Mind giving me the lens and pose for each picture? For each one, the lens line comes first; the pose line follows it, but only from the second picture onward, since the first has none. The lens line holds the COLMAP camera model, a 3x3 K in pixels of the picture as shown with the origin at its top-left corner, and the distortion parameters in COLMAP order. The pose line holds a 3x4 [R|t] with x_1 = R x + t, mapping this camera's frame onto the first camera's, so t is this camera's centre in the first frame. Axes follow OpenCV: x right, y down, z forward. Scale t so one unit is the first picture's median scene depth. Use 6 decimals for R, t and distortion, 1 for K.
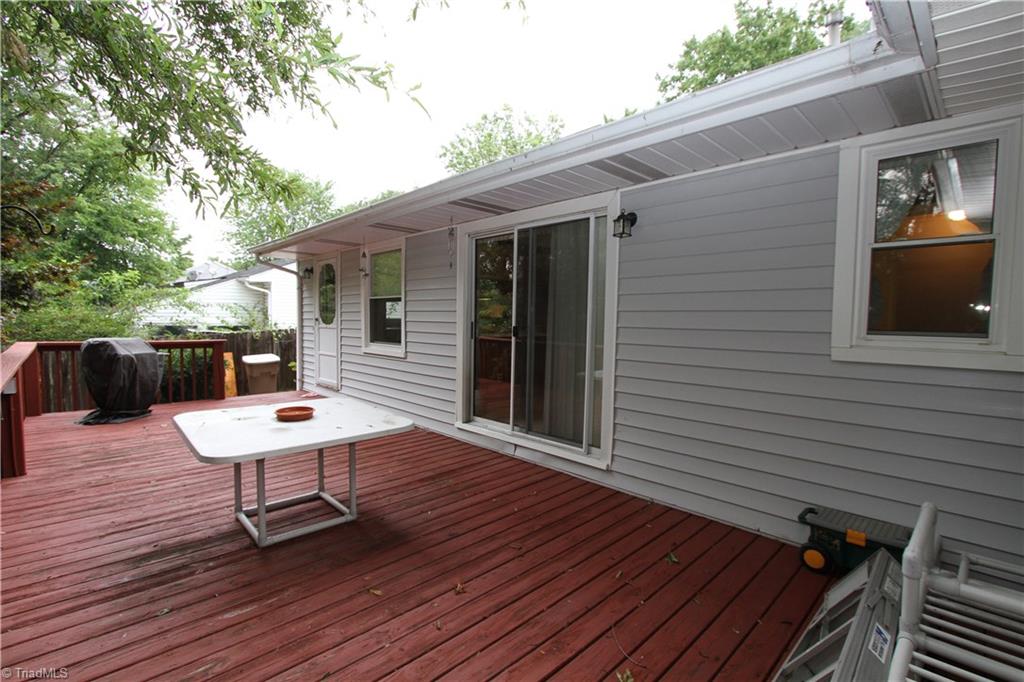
lens RADIAL K [[469.3, 0, 514.0], [0, 469.3, 342.8], [0, 0, 1]] dist [-0.021596, -0.000180]
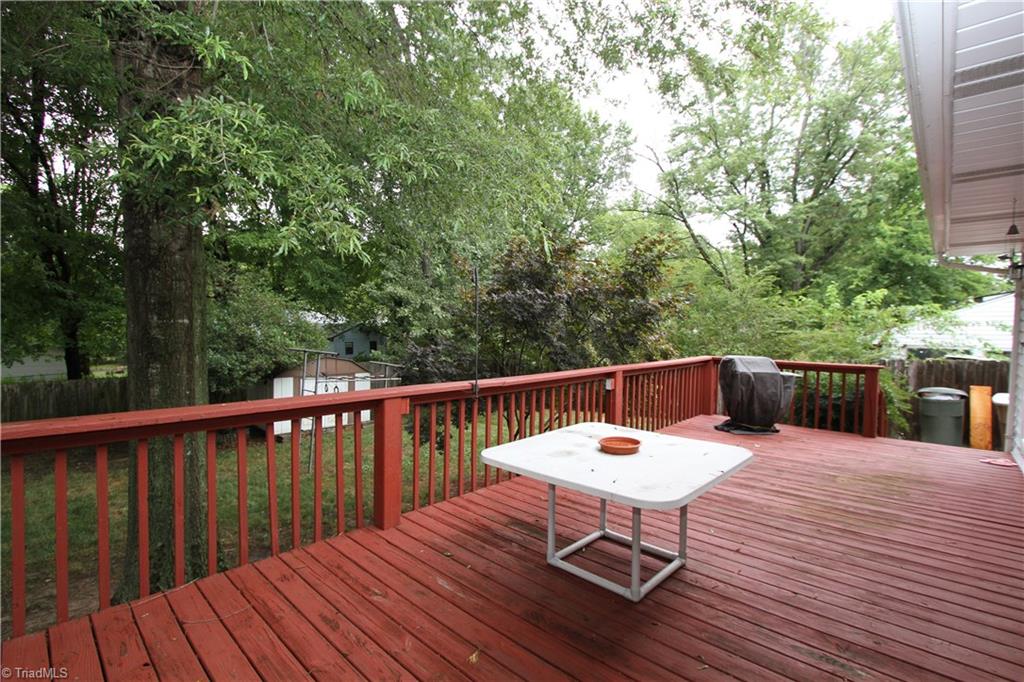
lens RADIAL K [[469.3, 0, 514.1], [0, 469.3, 340.3], [0, 0, 1]] dist [-0.021596, -0.000180]
pose [[0.050545, 0.017812, -0.998563, 0.231692], [-0.065845, 0.997725, 0.014464, -0.030179], [0.996549, 0.065020, 0.051603, 0.406296]]
